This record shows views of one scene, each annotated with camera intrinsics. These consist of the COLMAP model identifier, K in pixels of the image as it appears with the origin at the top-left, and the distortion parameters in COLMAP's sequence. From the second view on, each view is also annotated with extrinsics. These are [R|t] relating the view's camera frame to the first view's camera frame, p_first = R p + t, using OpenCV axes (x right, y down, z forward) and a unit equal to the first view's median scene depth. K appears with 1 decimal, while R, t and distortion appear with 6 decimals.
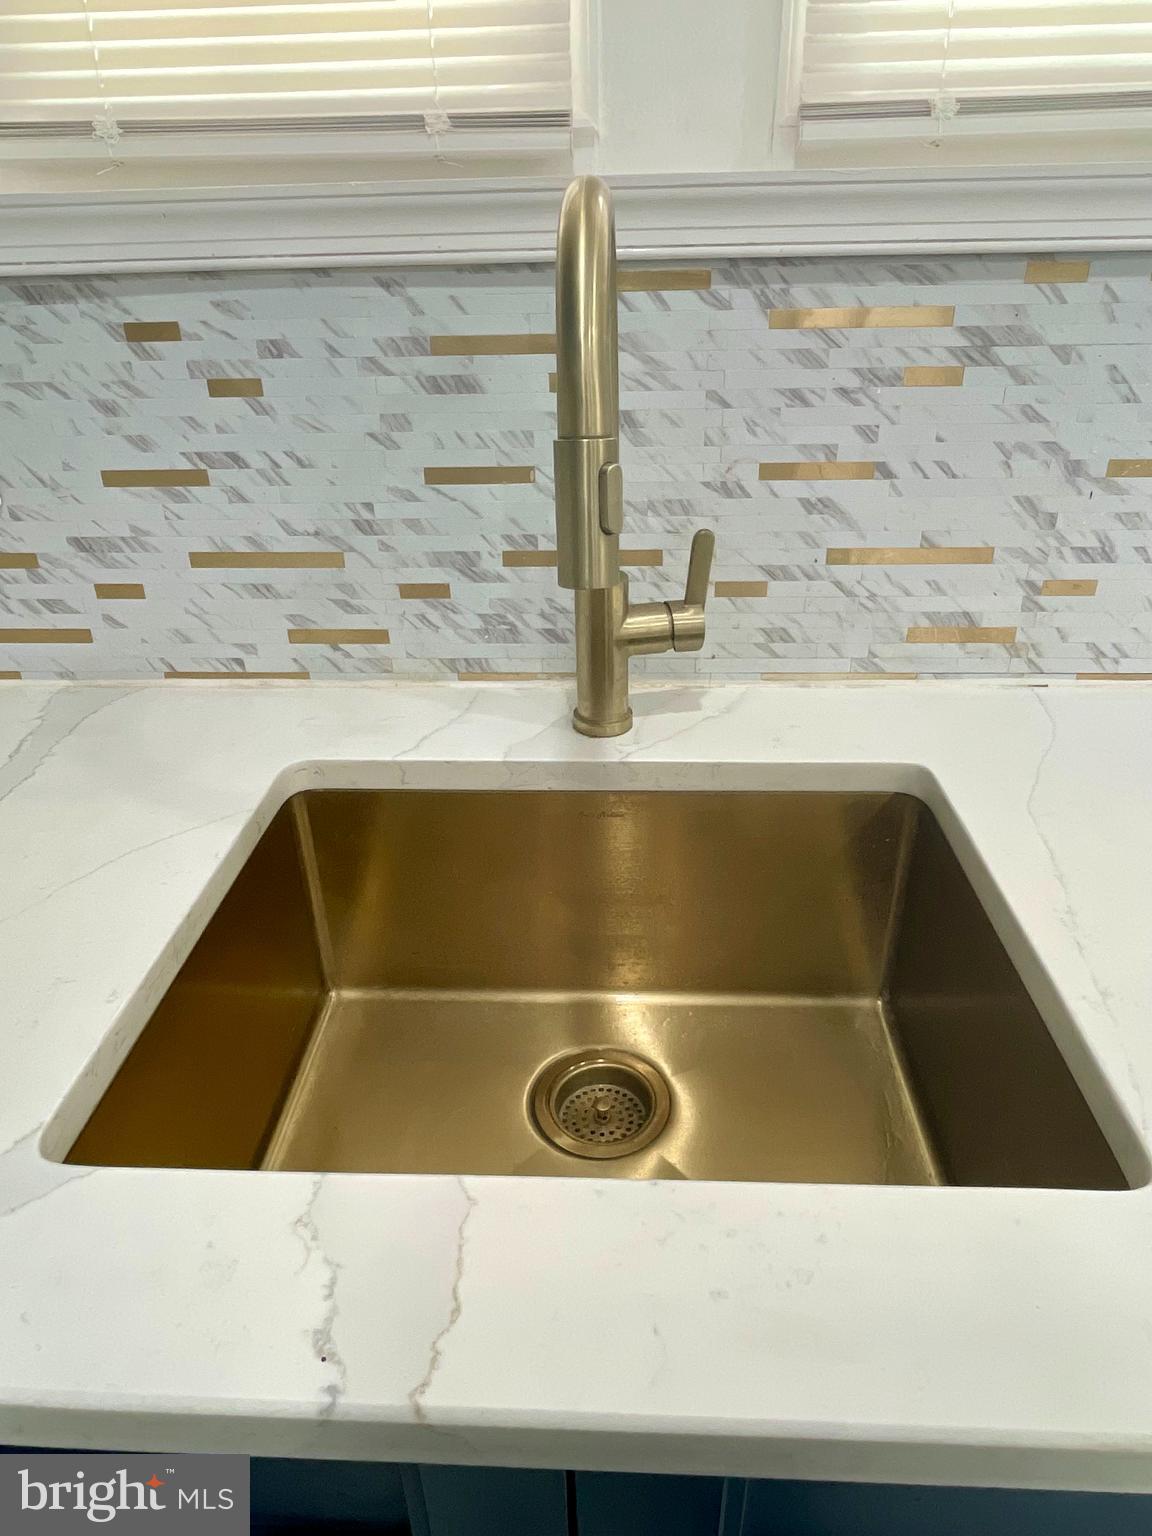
lens RADIAL K [[960.6, 0, 576.8], [0, 960.6, 755.1], [0, 0, 1]] dist [0.000890, -0.003364]
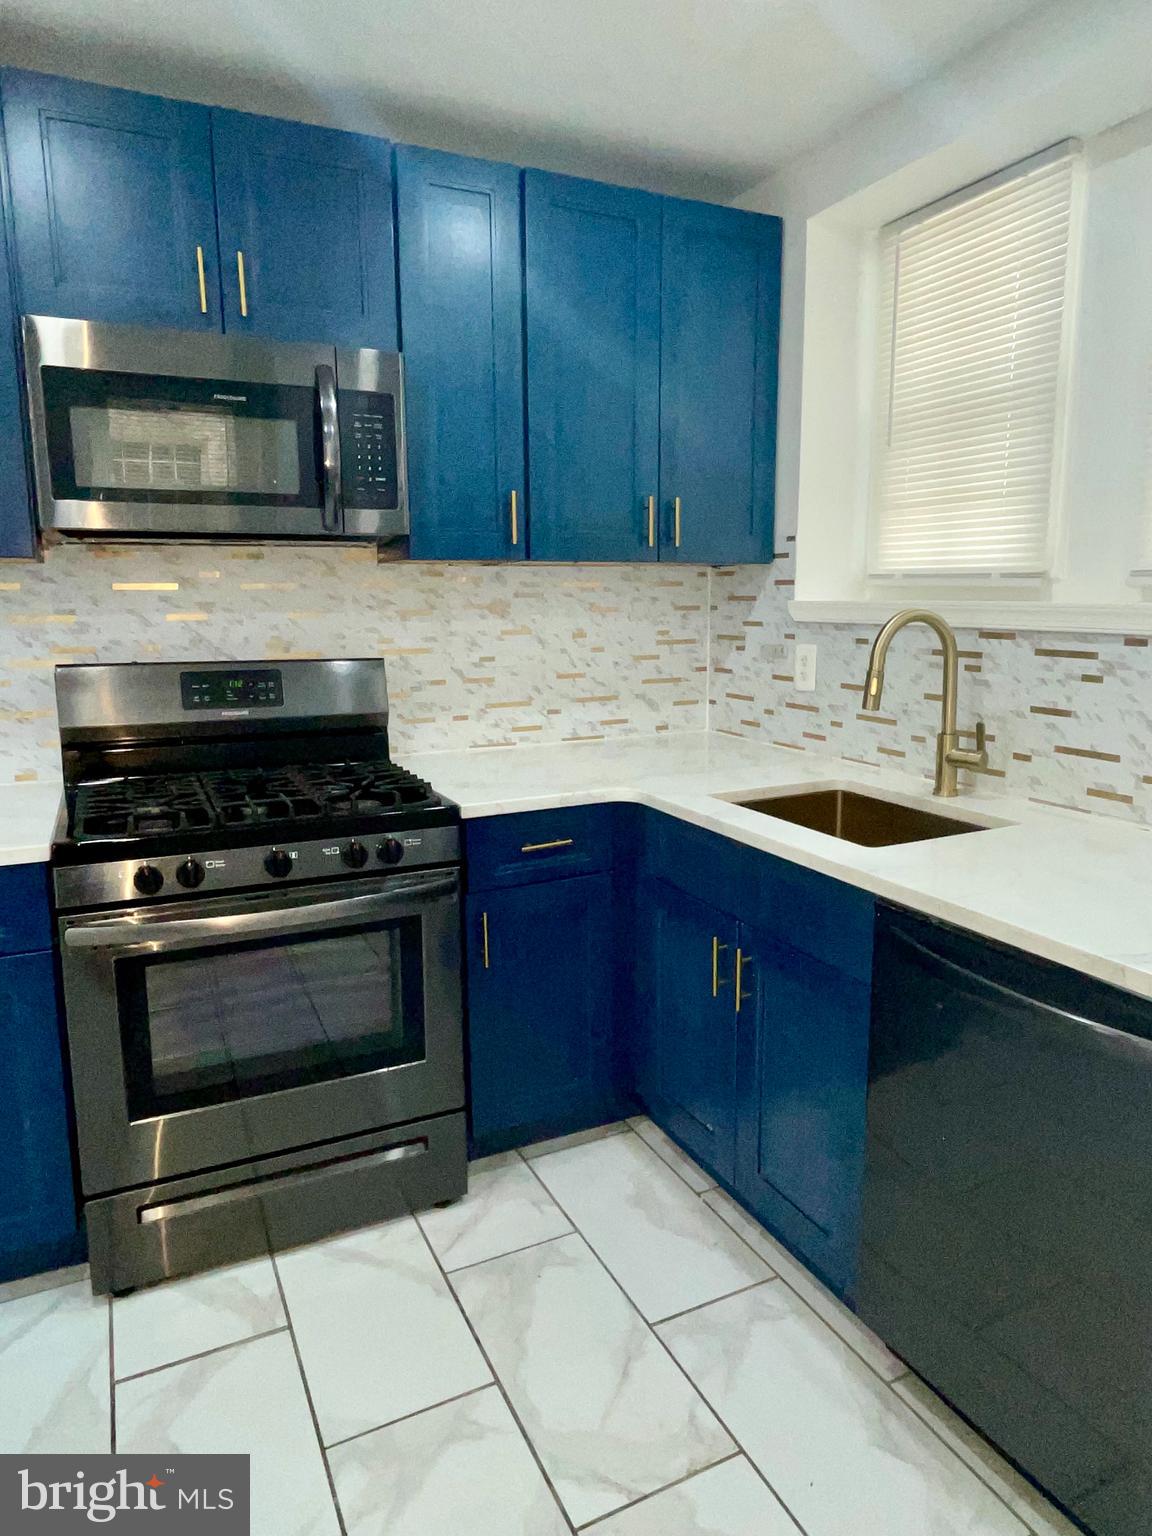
lens RADIAL K [[960.6, 0, 576.8], [0, 960.6, 755.1], [0, 0, 1]] dist [0.000890, -0.003364]
pose [[0.486073, 0.165916, -0.858024, 1.707253], [-0.414109, 0.908316, -0.058953, 0.423326], [0.769576, 0.383971, 0.510215, -1.065840]]
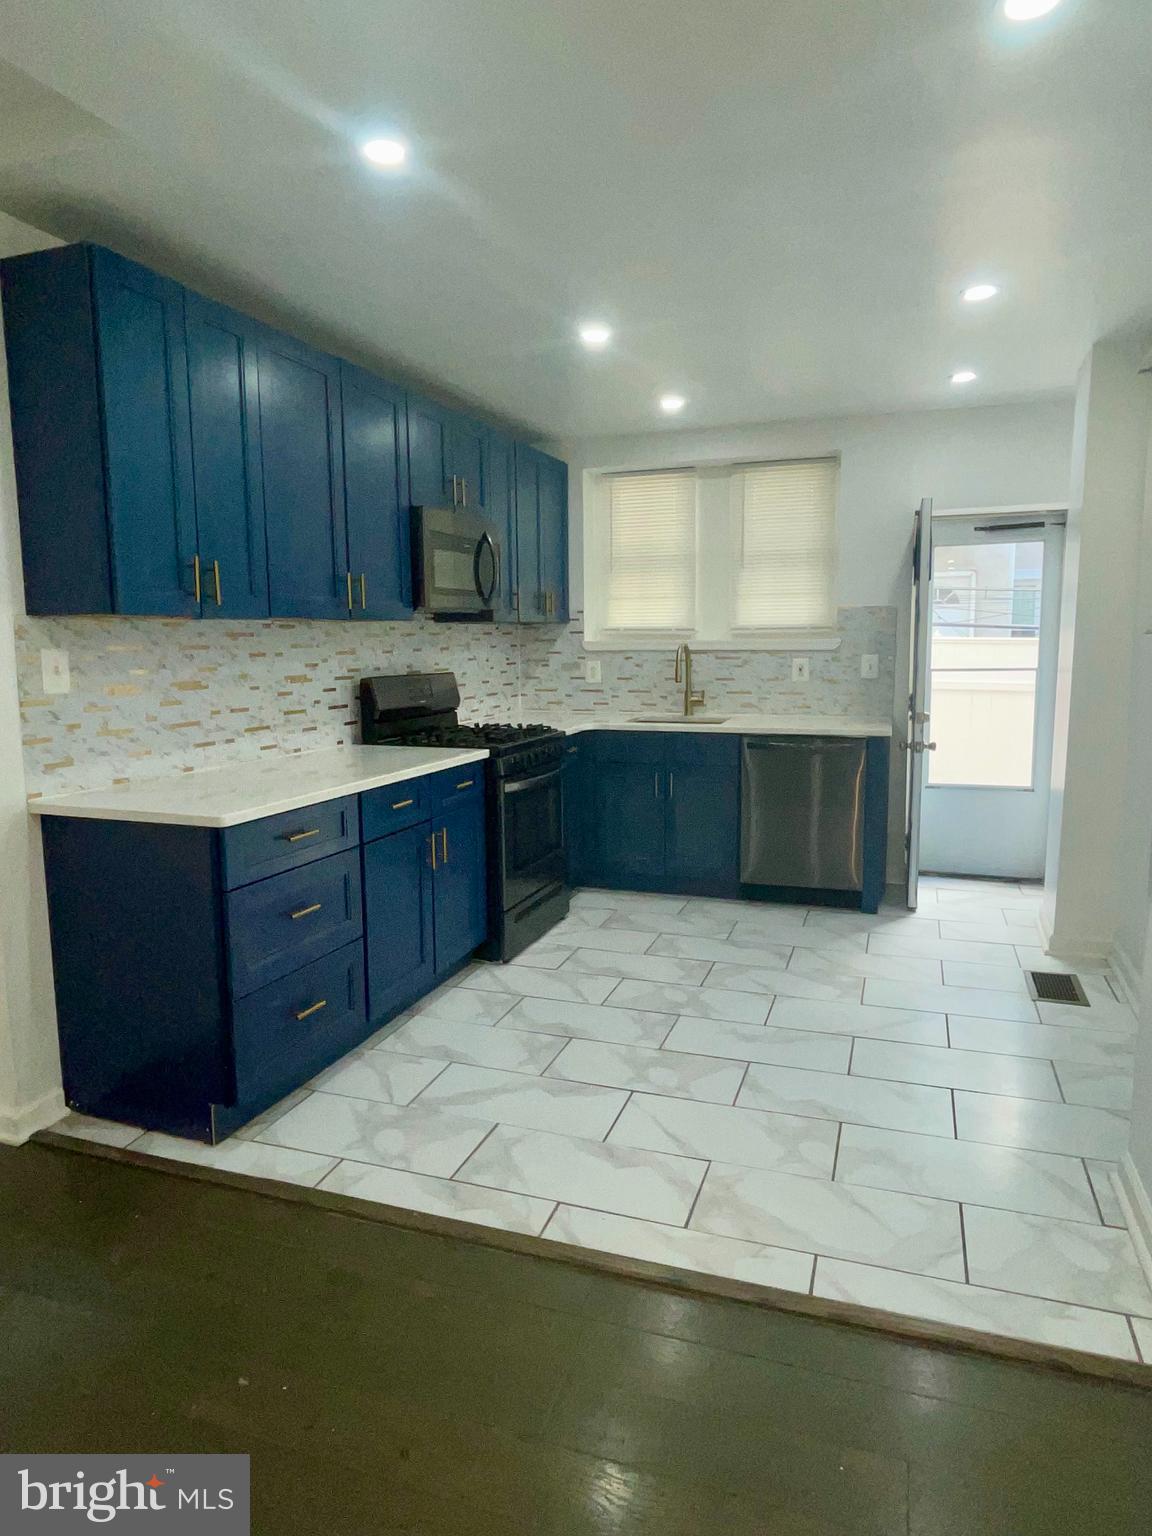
lens RADIAL K [[956.9, 0, 566.3], [0, 956.9, 768.3], [0, 0, 1]] dist [0.003457, 0.000173]
pose [[0.957023, 0.051891, -0.285331, 1.090707], [-0.144399, 0.938495, -0.313650, 2.427740], [0.251506, 0.341372, 0.905654, -4.878117]]
